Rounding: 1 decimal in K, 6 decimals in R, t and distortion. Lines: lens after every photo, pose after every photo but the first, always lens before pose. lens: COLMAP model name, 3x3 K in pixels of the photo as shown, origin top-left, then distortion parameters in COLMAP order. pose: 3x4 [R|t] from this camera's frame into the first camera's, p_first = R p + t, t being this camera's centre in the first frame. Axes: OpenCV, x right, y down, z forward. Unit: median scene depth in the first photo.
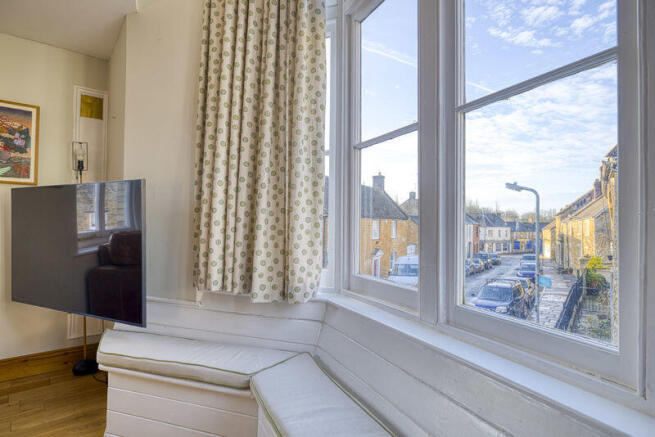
lens RADIAL K [[367.6, 0, 327.5], [0, 367.6, 218.5], [0, 0, 1]] dist [0.003253, 0.000635]
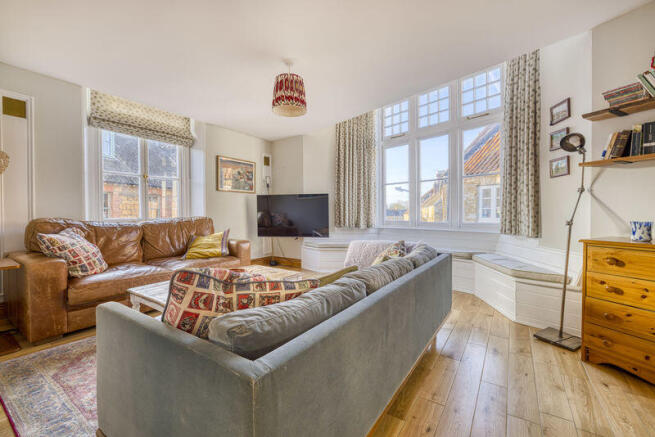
lens RADIAL K [[282.0, 0, 329.1], [0, 282.0, 215.5], [0, 0, 1]] dist [-0.001242, 0.000014]
pose [[0.962438, -0.017834, 0.270914, -0.839362], [0.010598, 0.999548, 0.028147, 0.015353], [-0.271293, -0.024219, 0.962192, -1.051834]]
